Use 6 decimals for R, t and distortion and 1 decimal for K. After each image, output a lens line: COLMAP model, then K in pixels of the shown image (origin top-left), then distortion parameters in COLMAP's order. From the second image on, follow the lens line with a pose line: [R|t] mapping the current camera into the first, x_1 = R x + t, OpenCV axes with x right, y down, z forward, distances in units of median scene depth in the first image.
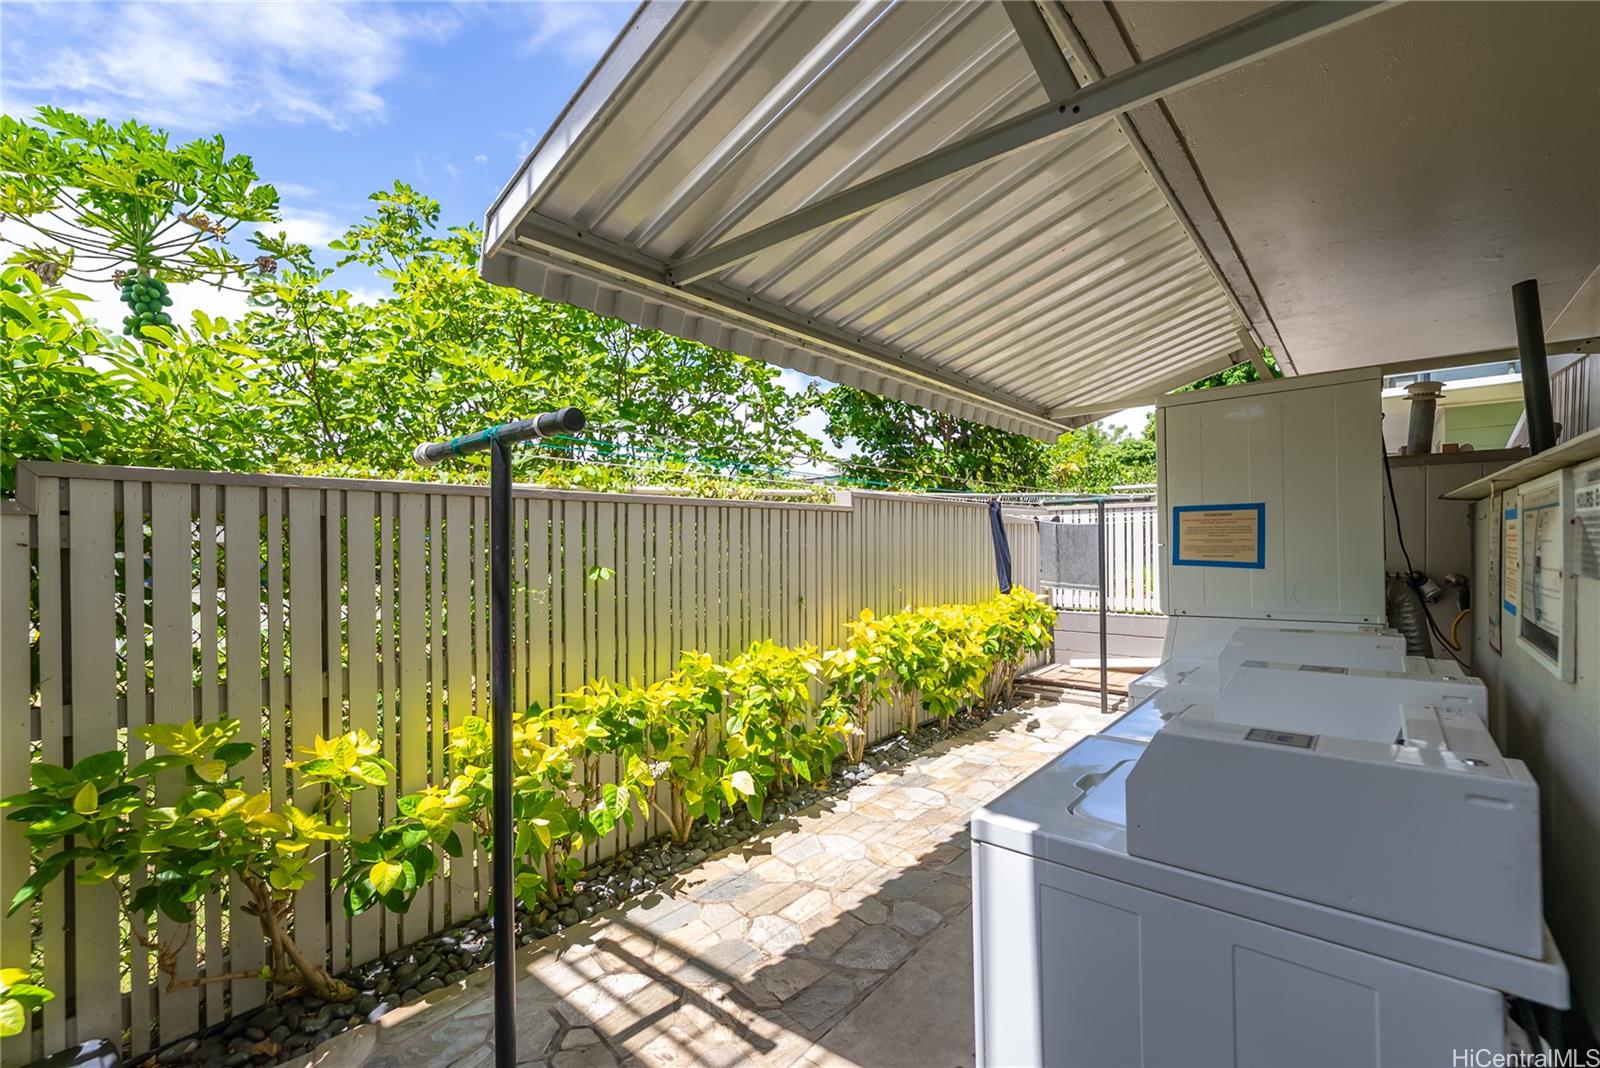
lens RADIAL K [[675.9, 0, 806.2], [0, 675.9, 539.9], [0, 0, 1]] dist [0.003285, -0.001933]
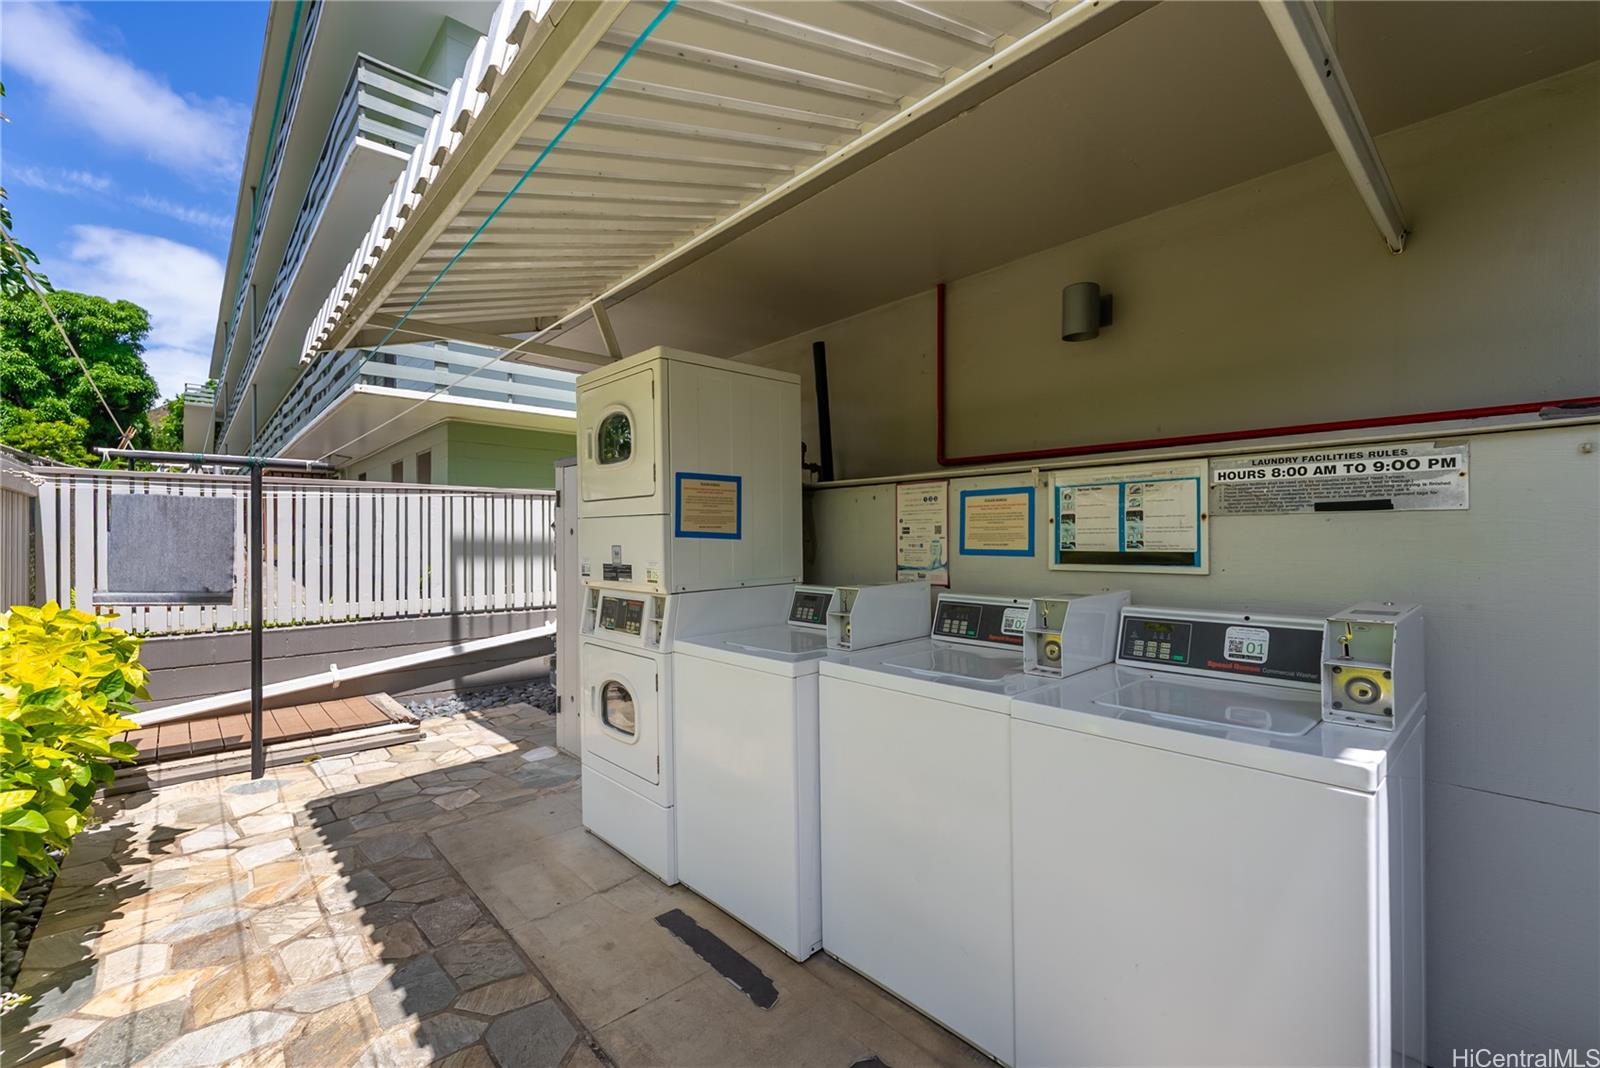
lens RADIAL K [[675.9, 0, 794.8], [0, 675.9, 537.1], [0, 0, 1]] dist [0.003285, -0.001933]
pose [[0.131568, 0.008404, 0.991272, -0.339186], [0.004232, 0.999950, -0.009040, 0.048140], [-0.991298, 0.005385, 0.131526, 0.769176]]
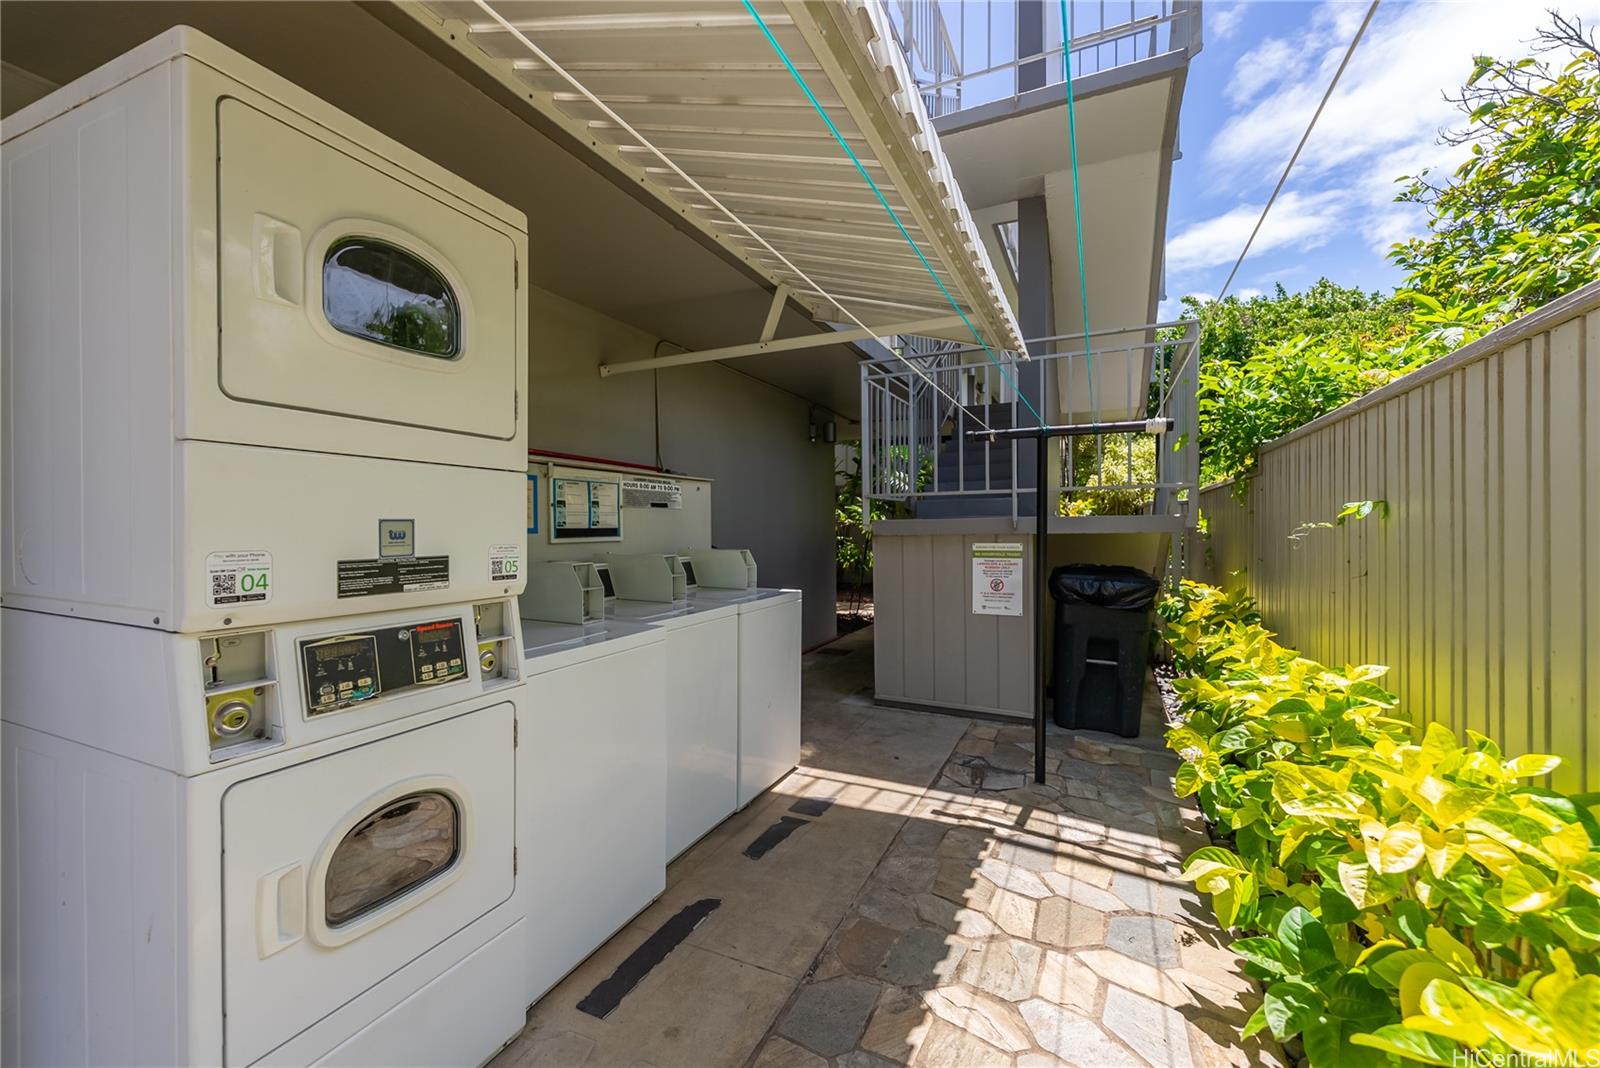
lens RADIAL K [[675.9, 0, 785.7], [0, 675.9, 526.8], [0, 0, 1]] dist [0.003285, -0.001933]
pose [[-0.963632, 0.010729, -0.267018, 0.491230], [0.010232, 0.999942, 0.003252, 0.057231], [0.267038, 0.000401, -0.963686, 1.724749]]
